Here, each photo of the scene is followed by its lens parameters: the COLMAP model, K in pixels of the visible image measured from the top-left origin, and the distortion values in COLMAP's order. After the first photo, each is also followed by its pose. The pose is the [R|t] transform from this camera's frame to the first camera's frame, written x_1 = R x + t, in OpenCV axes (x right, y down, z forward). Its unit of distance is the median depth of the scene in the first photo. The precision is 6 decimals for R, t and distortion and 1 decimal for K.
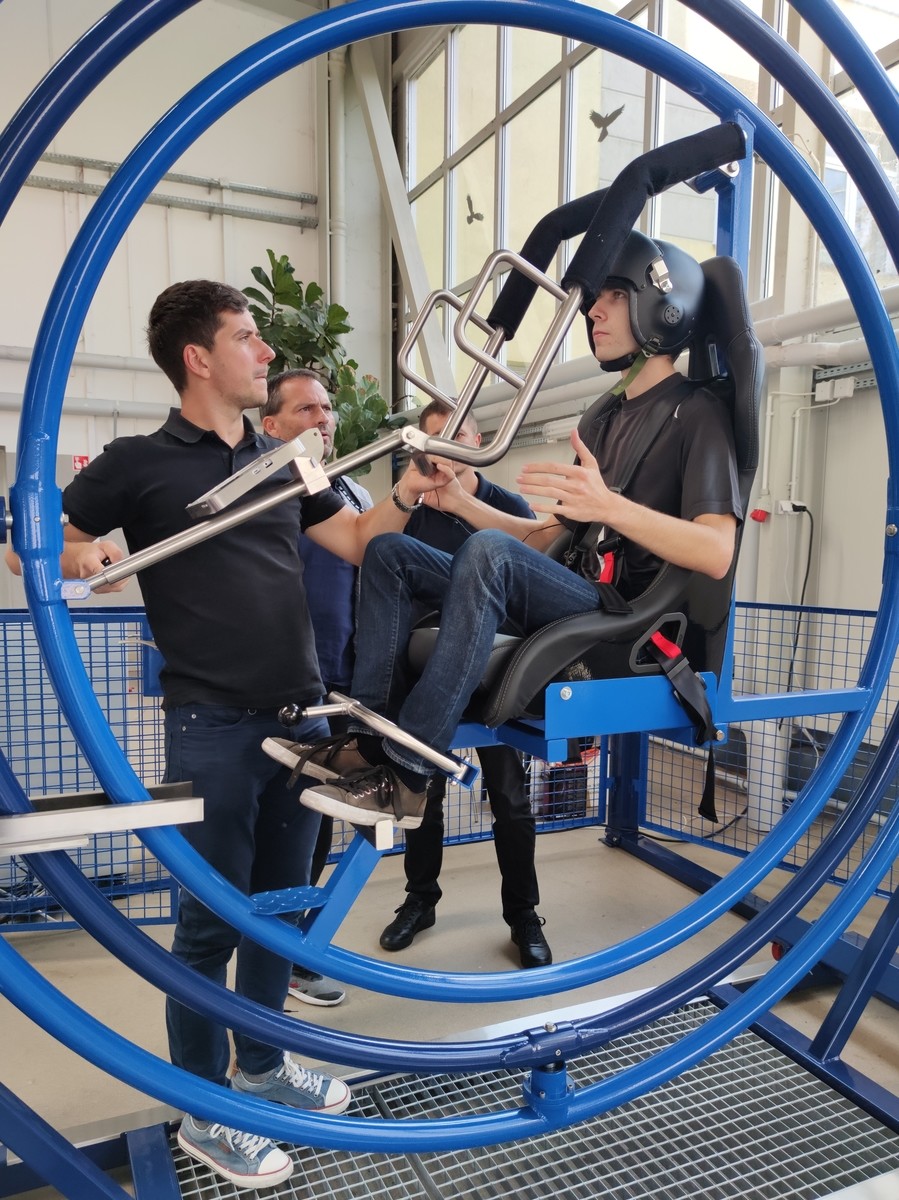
lens RADIAL K [[835.1, 0, 450.2], [0, 835.1, 601.4], [0, 0, 1]] dist [0.013748, 0.001067]
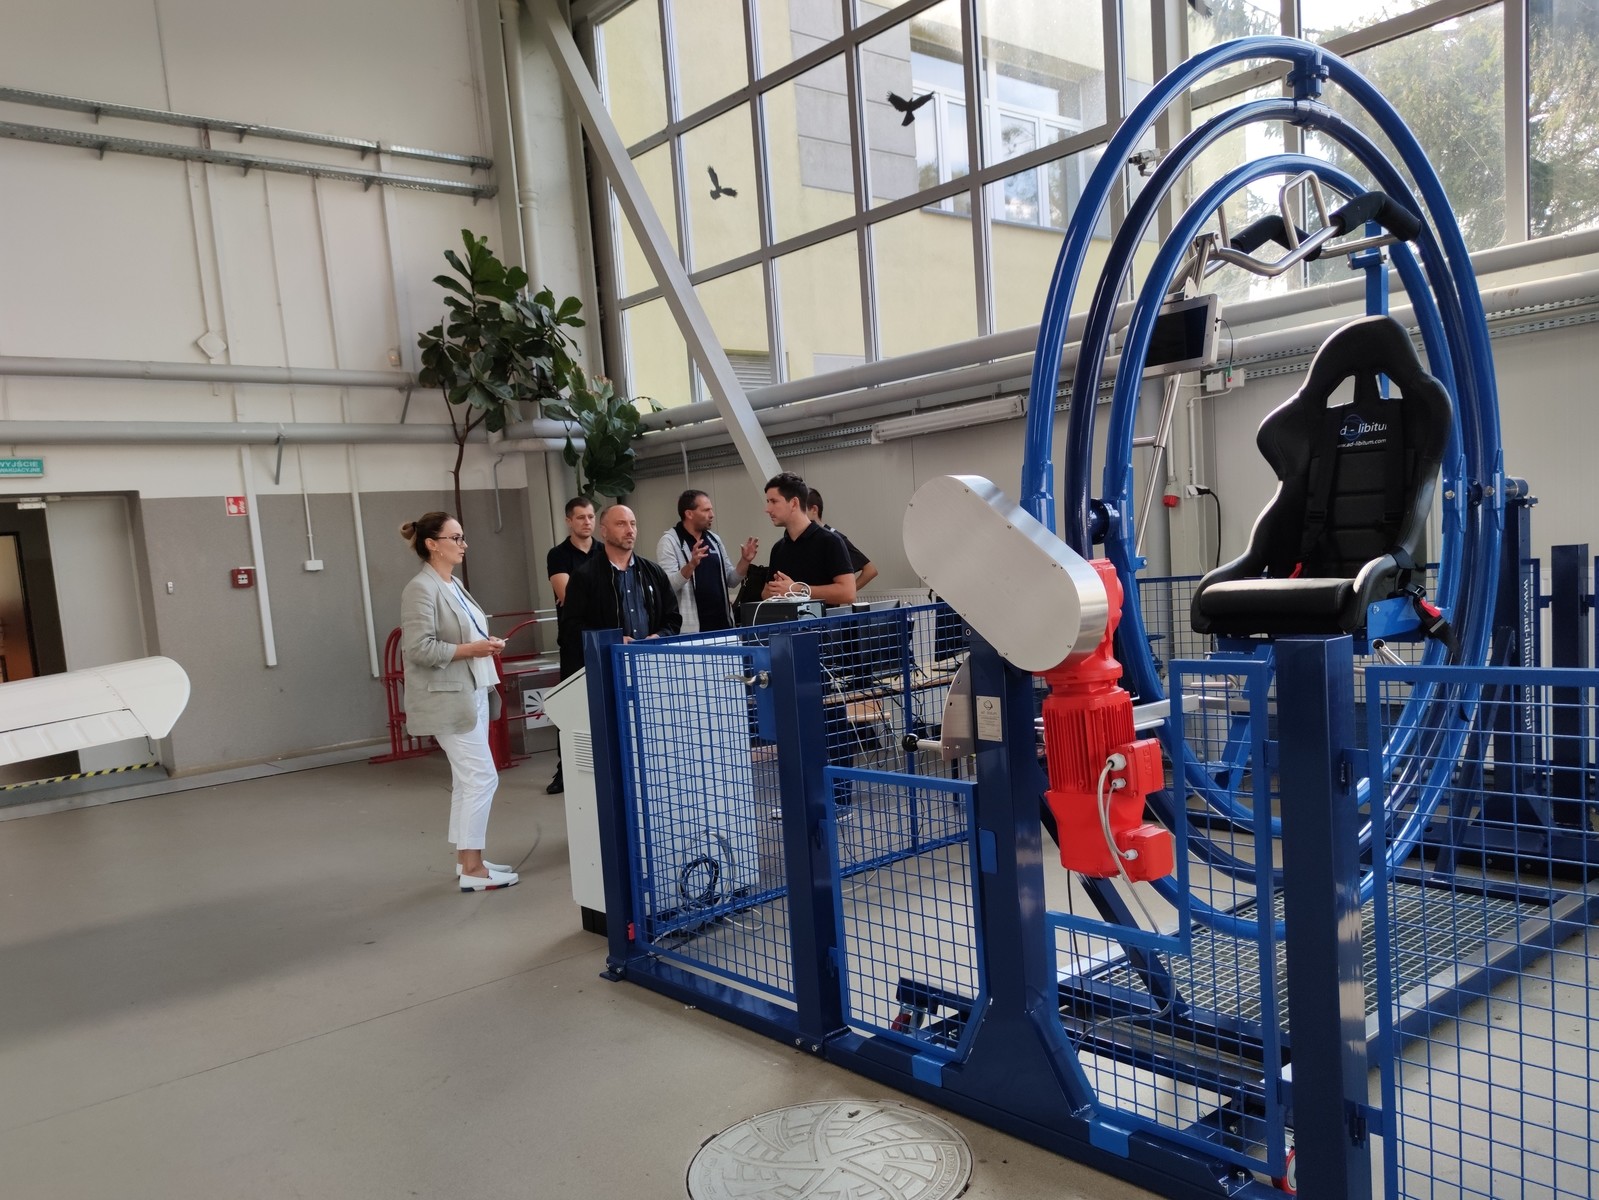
lens RADIAL K [[1112.8, 0, 799.7], [0, 1112.8, 604.7], [0, 0, 1]] dist [0.013748, 0.001067]
pose [[0.965789, -0.095226, 0.241212, -0.200783], [0.105245, 0.994024, -0.028971, 0.008665], [-0.237012, 0.053366, 0.970040, -0.112912]]
